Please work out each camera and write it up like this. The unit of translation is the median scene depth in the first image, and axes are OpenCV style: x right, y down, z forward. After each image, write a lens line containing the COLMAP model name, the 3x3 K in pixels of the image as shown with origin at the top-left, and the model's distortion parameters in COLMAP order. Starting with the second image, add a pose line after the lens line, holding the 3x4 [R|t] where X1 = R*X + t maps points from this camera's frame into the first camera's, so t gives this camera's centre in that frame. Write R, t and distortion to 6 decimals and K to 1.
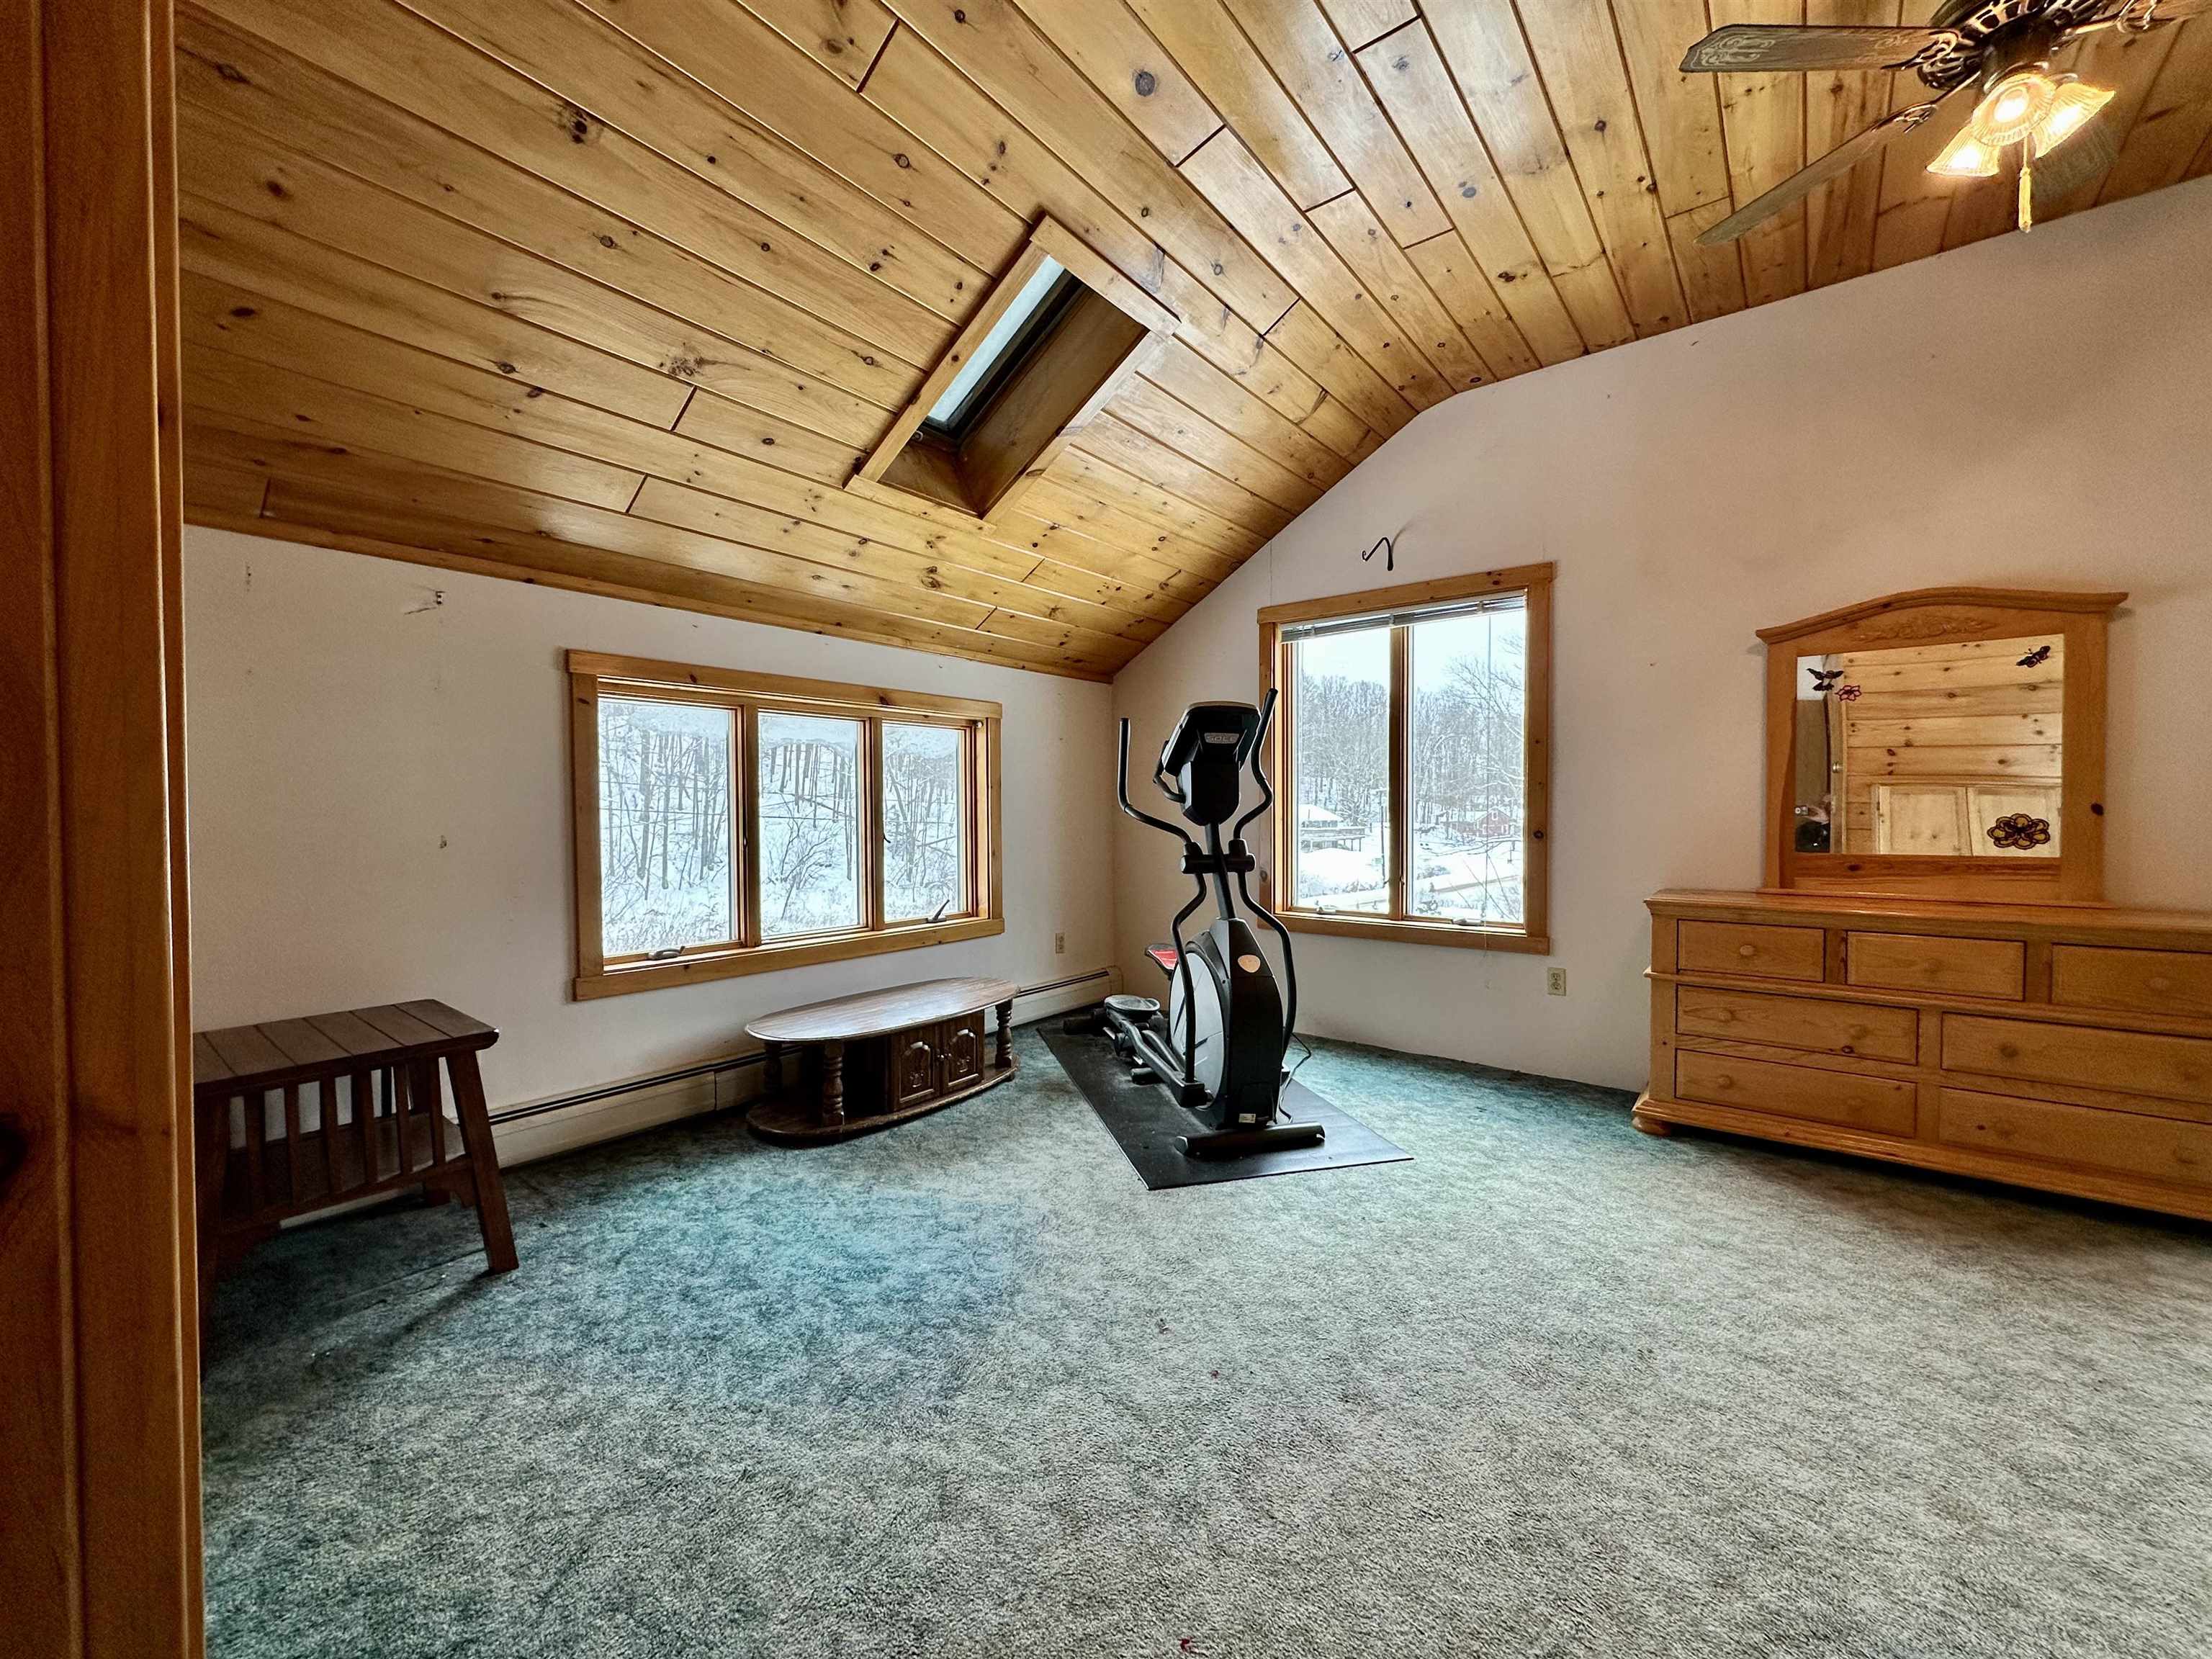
lens RADIAL K [[878.6, 0, 1106.3], [0, 878.6, 832.0], [0, 0, 1]] dist [-0.001814, 0.000273]
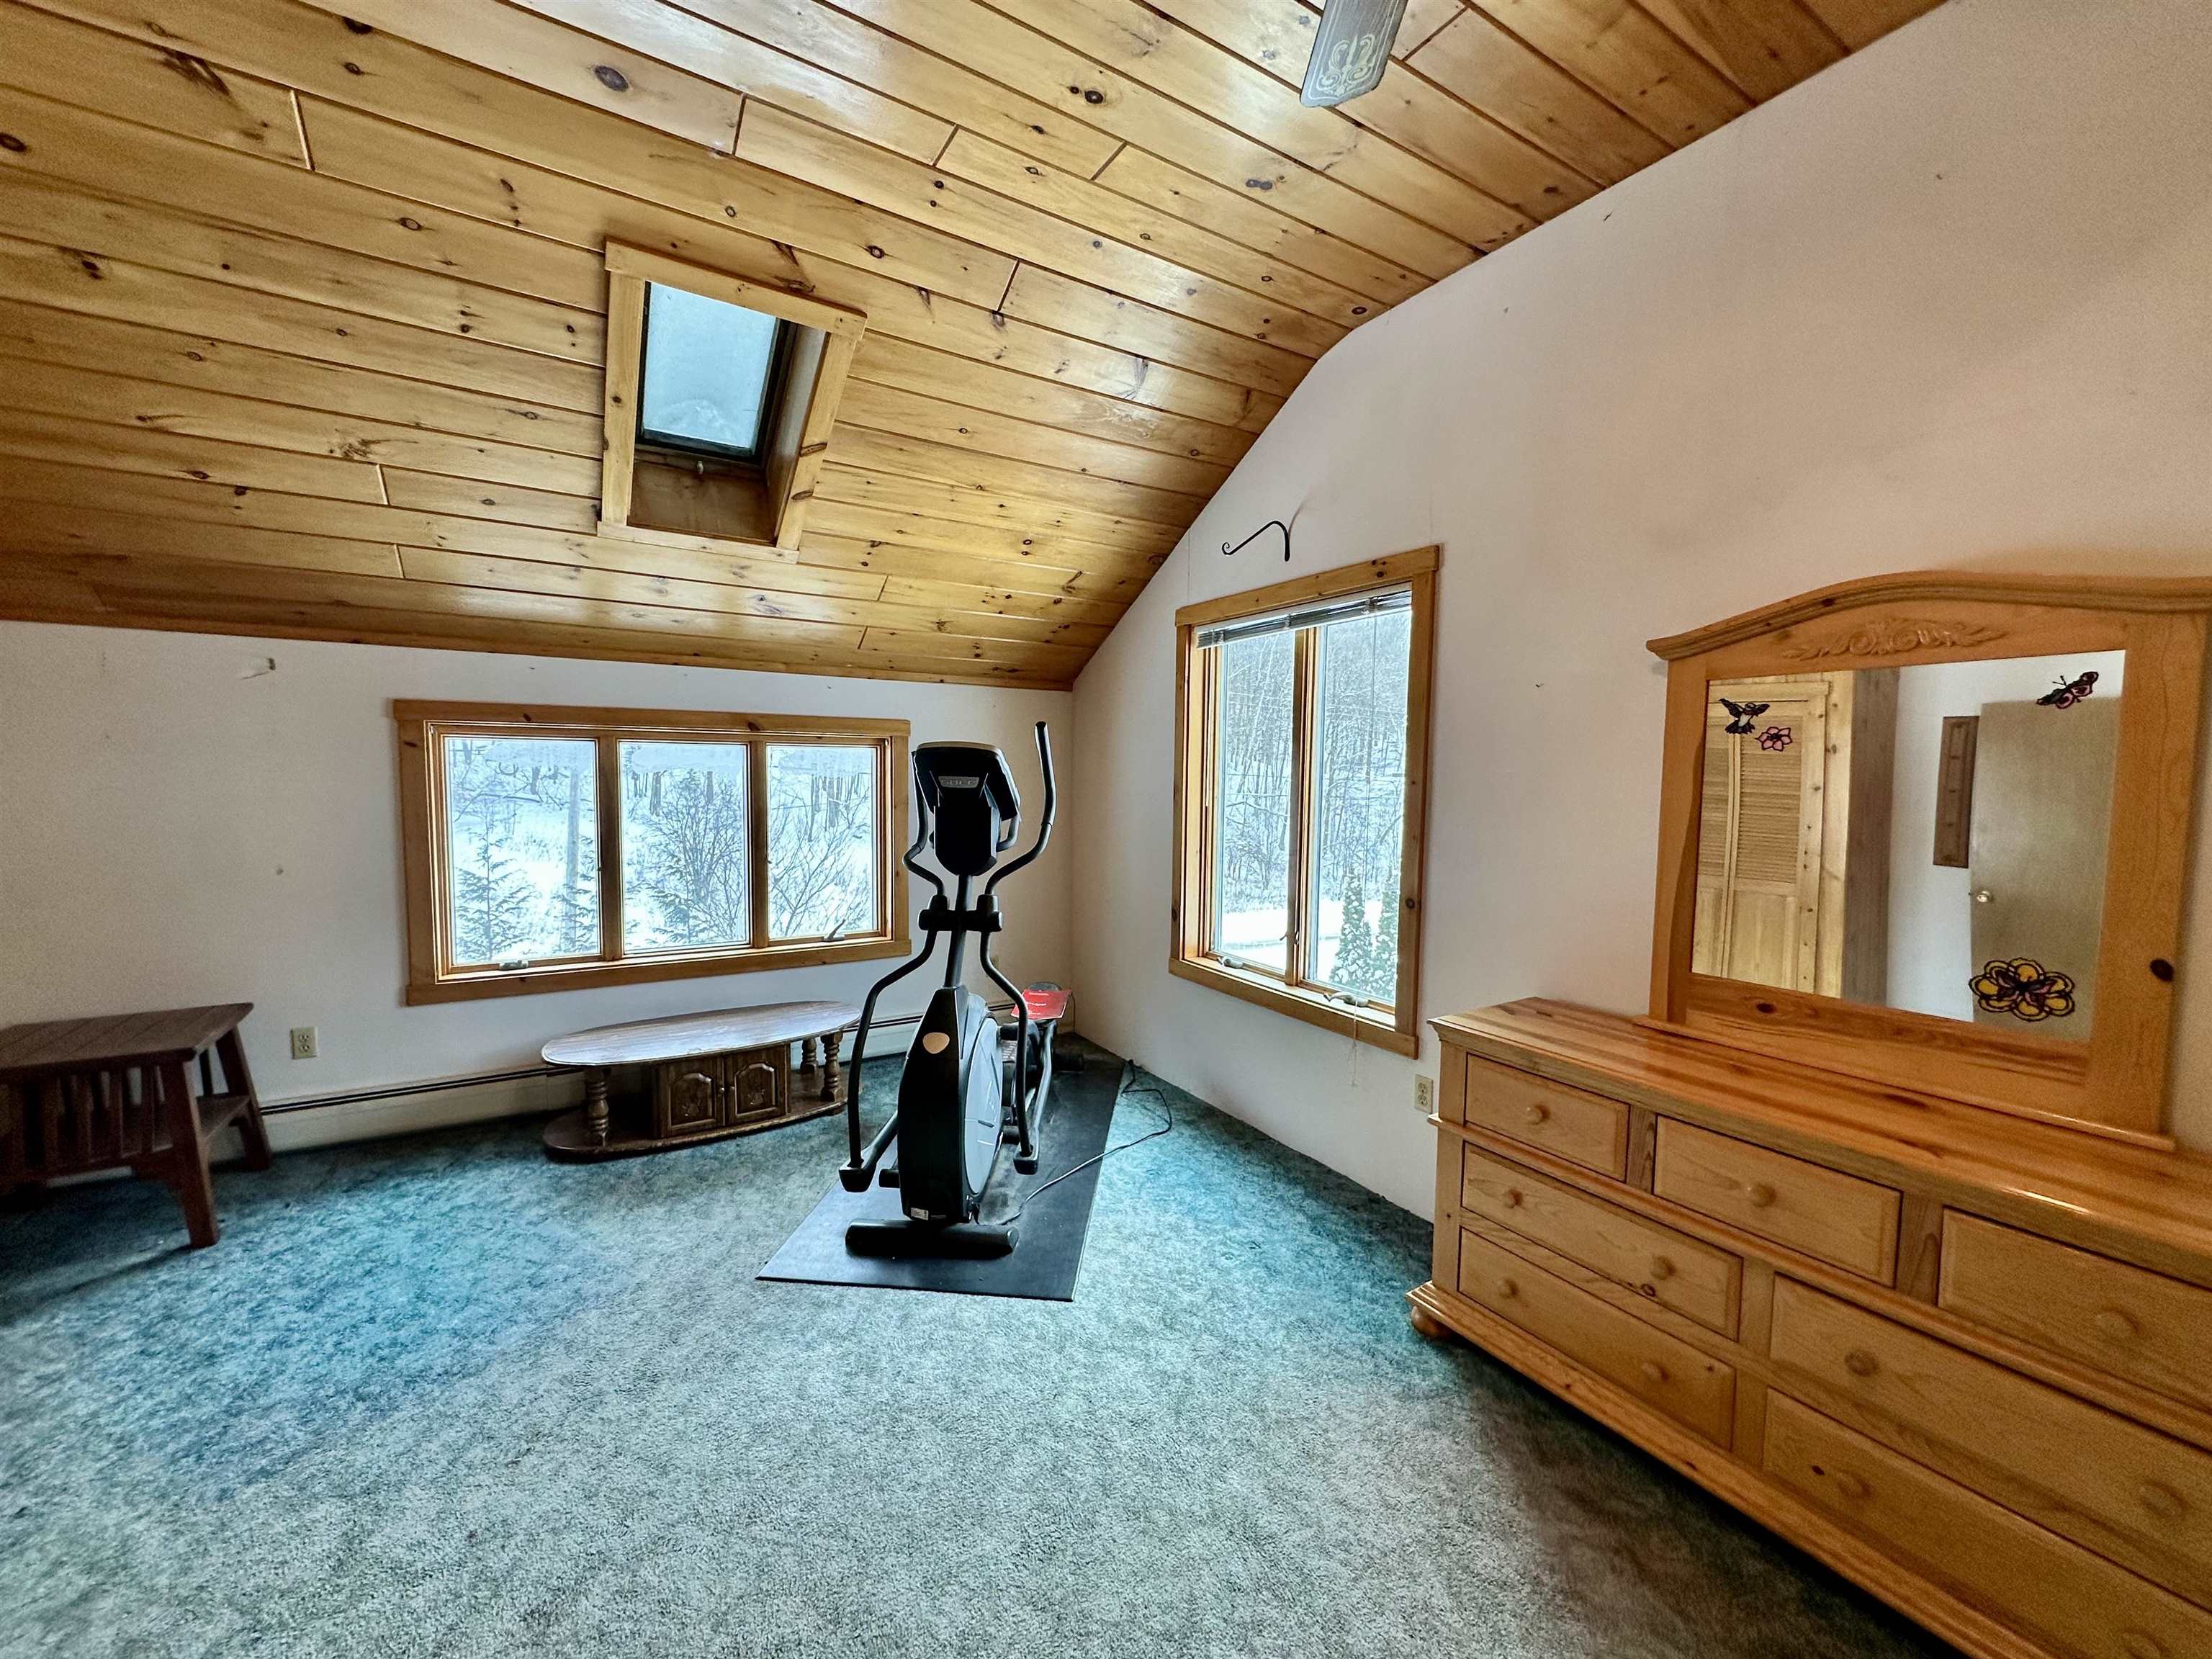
lens RADIAL K [[878.6, 0, 1105.9], [0, 878.6, 831.8], [0, 0, 1]] dist [-0.001814, 0.000273]
pose [[0.940321, 0.040479, -0.337872, 0.652783], [-0.026555, 0.998601, 0.045732, -0.115052], [0.339250, -0.034030, 0.940080, 0.242342]]
